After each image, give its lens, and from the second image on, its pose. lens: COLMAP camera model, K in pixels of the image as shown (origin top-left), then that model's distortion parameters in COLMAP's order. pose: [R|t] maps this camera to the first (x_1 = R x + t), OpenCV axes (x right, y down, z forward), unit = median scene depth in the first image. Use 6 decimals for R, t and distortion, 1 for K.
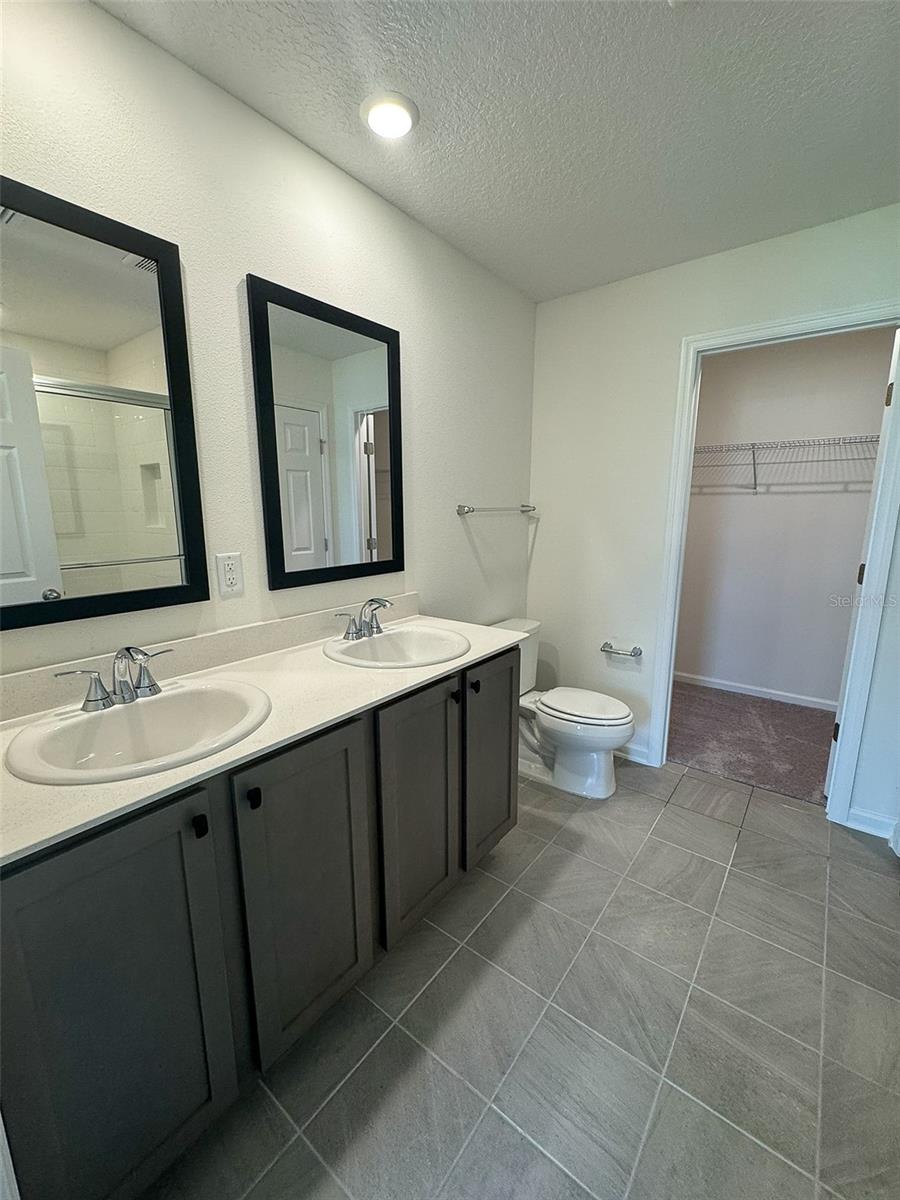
lens RADIAL K [[500.0, 0, 449.3], [0, 500.0, 591.6], [0, 0, 1]] dist [0.001533, 0.000253]
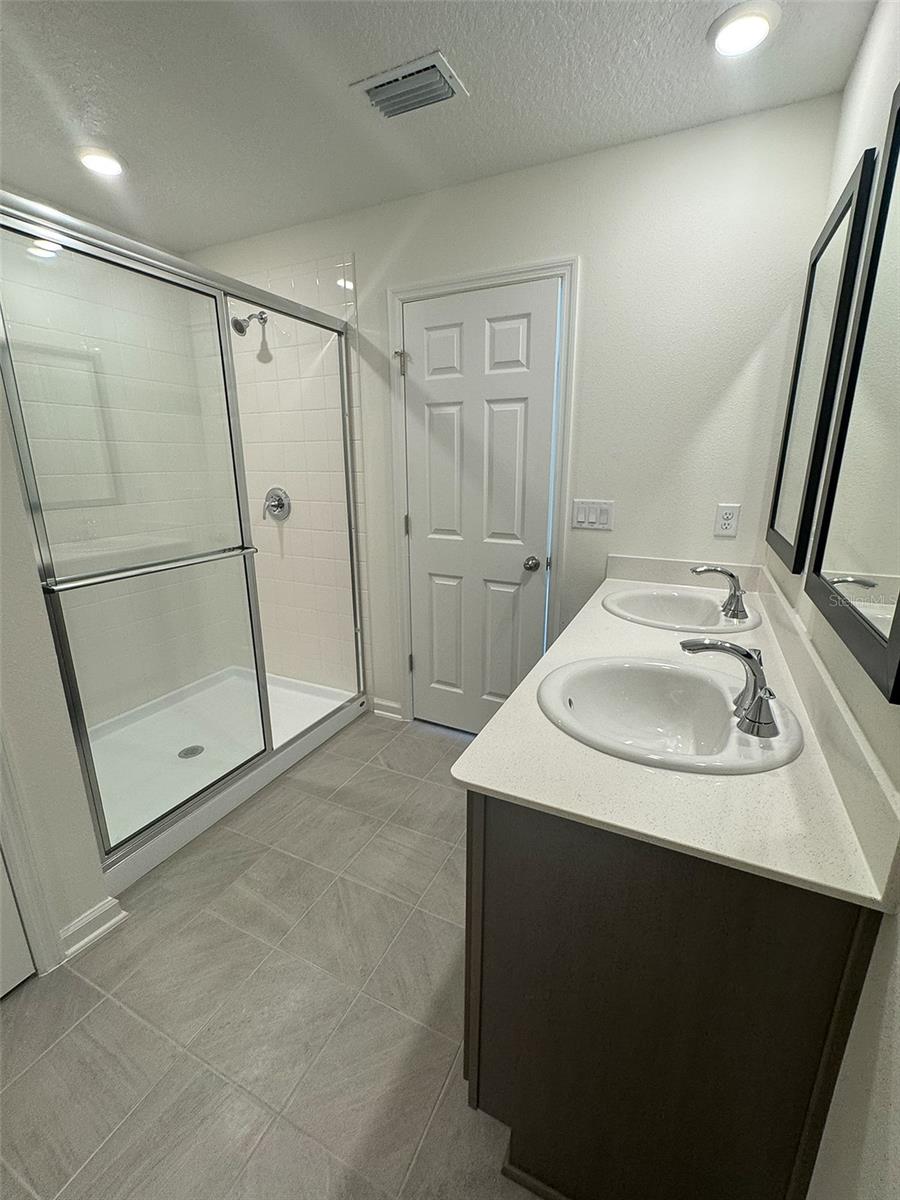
lens RADIAL K [[500.0, 0, 449.3], [0, 500.0, 591.6], [0, 0, 1]] dist [0.001533, 0.000253]
pose [[-0.978072, 0.059068, -0.199714, 0.299384], [-0.030533, 0.907908, 0.418056, -0.309135], [0.206015, 0.414986, -0.886196, 1.670974]]
